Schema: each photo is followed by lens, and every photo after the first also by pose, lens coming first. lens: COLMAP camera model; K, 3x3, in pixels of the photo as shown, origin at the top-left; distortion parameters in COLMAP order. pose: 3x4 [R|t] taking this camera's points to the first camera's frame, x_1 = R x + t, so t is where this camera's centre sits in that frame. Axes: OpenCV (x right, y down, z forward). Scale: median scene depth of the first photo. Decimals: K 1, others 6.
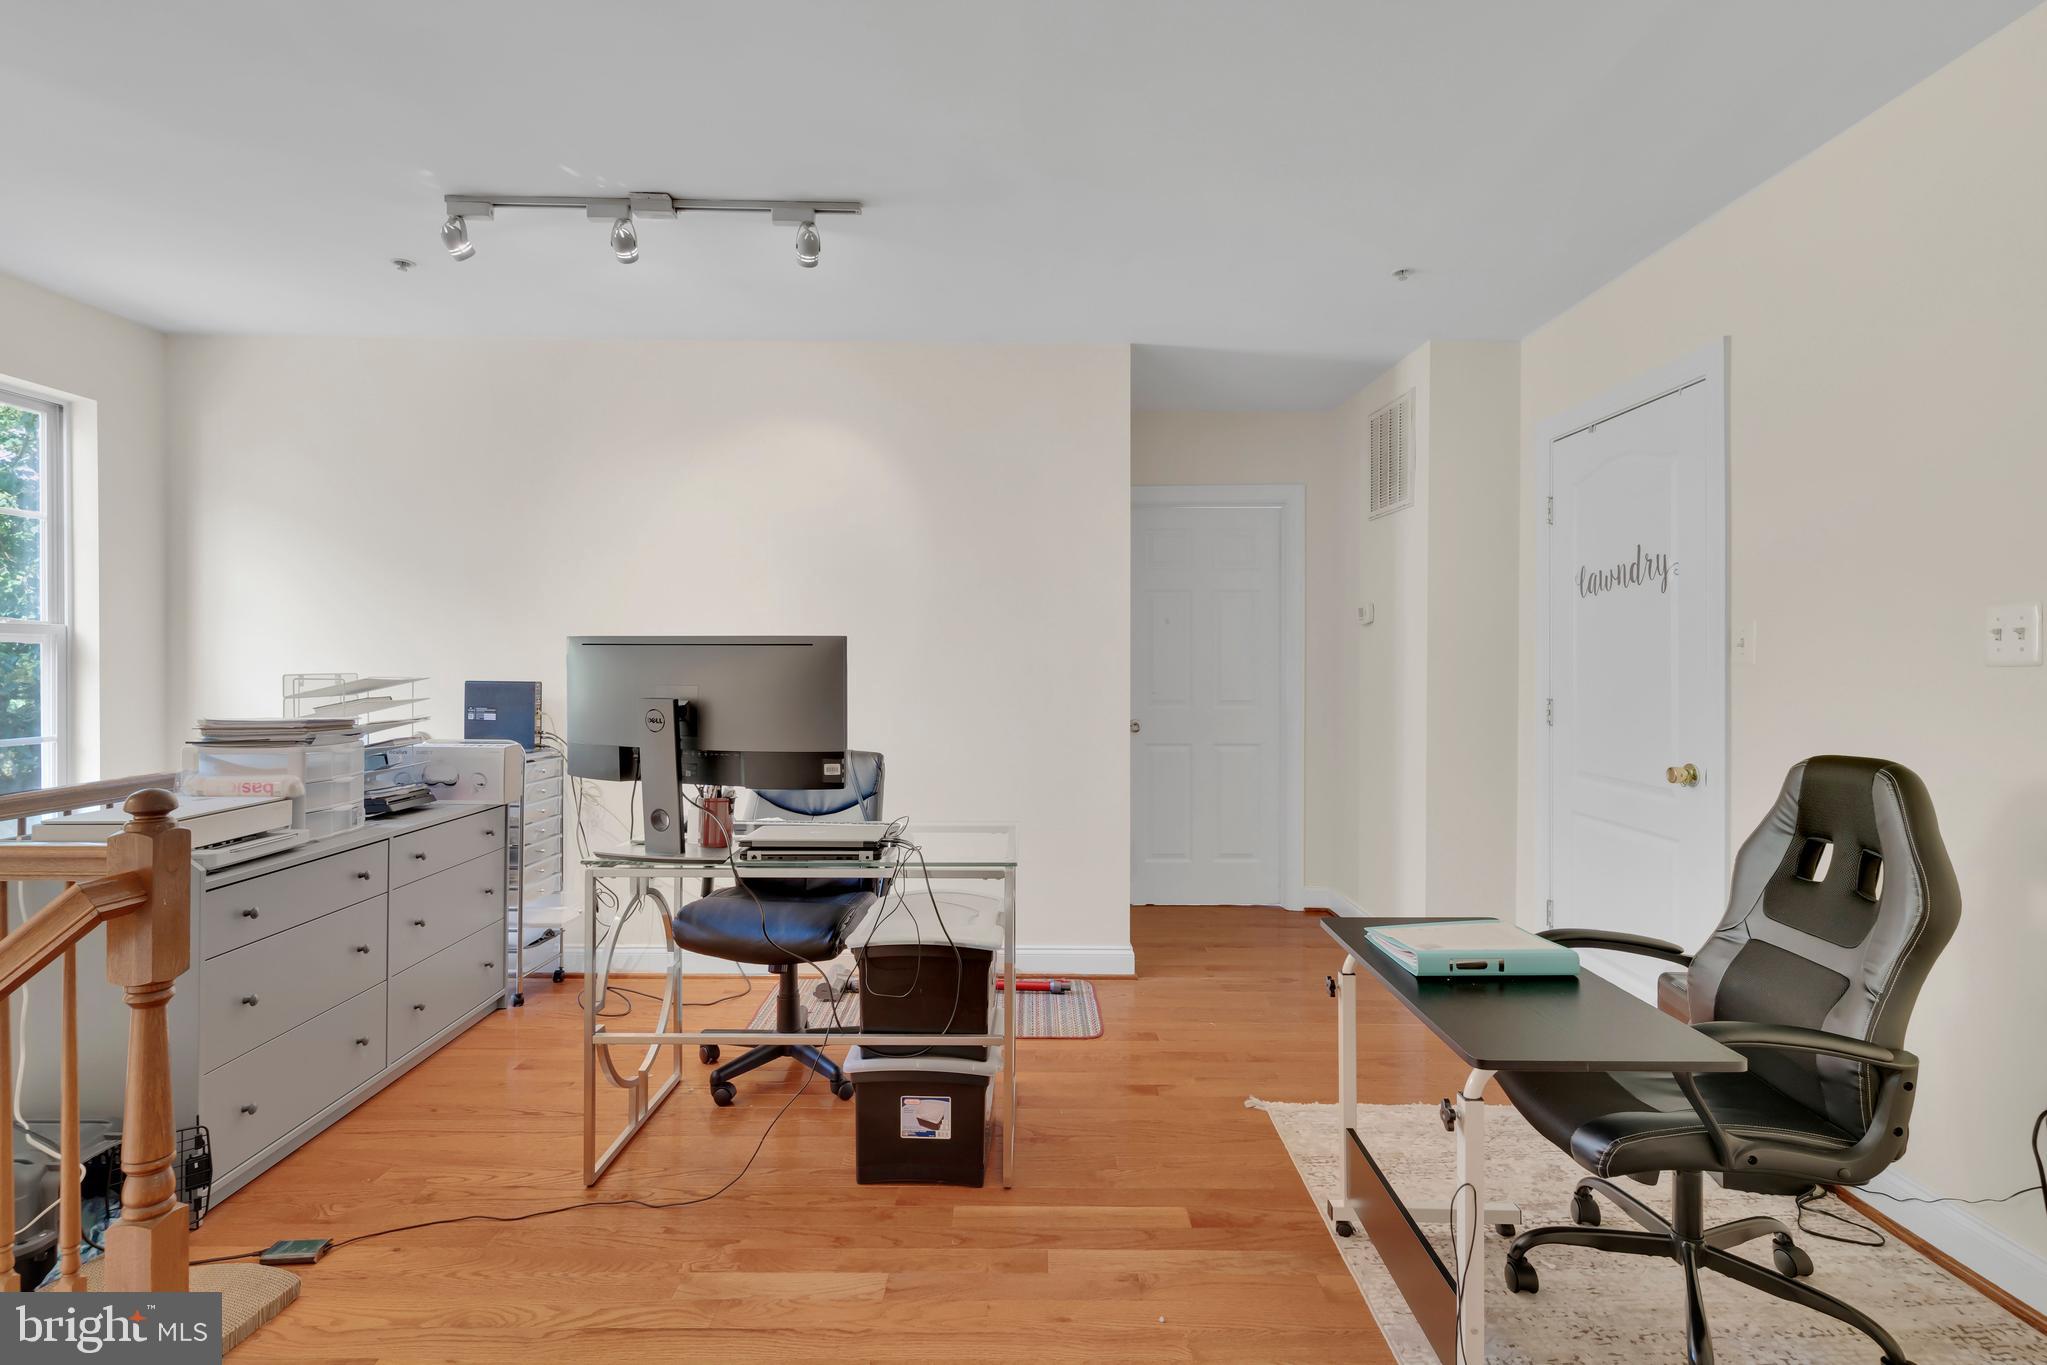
lens RADIAL K [[967.0, 0, 1099.2], [0, 967.0, 662.7], [0, 0, 1]] dist [0.002740, -0.000324]
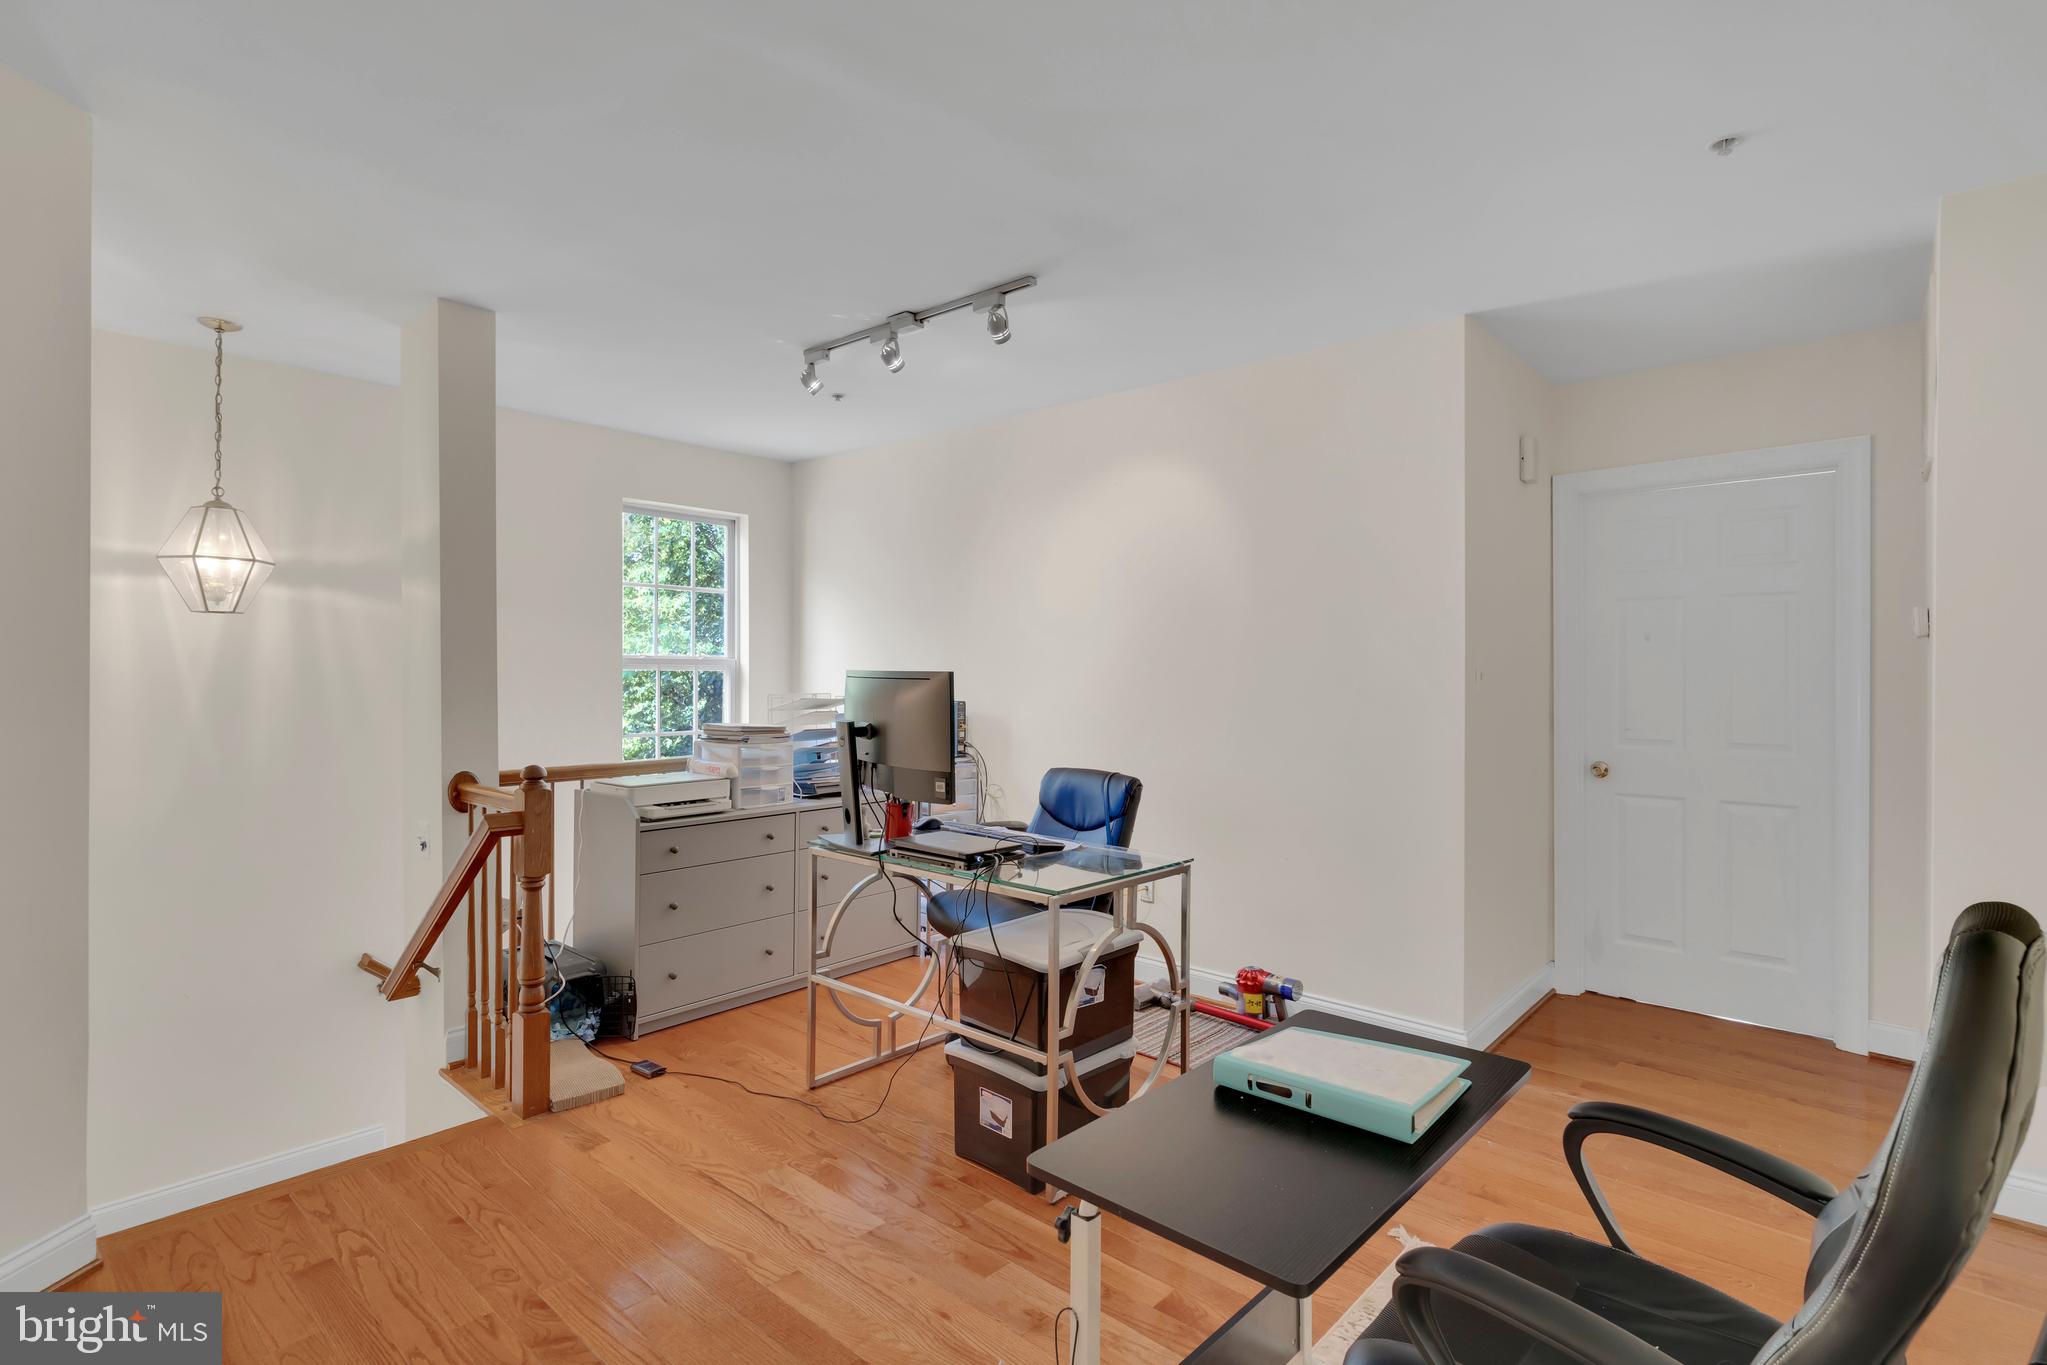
lens RADIAL K [[994.6, 0, 1022.5], [0, 994.6, 672.1], [0, 0, 1]] dist [0.001040, 0.000089]
pose [[0.743175, 0.001264, -0.669096, 0.512673], [-0.005369, 0.999977, -0.004074, -0.019764], [0.669076, 0.006620, 0.743165, 0.157155]]
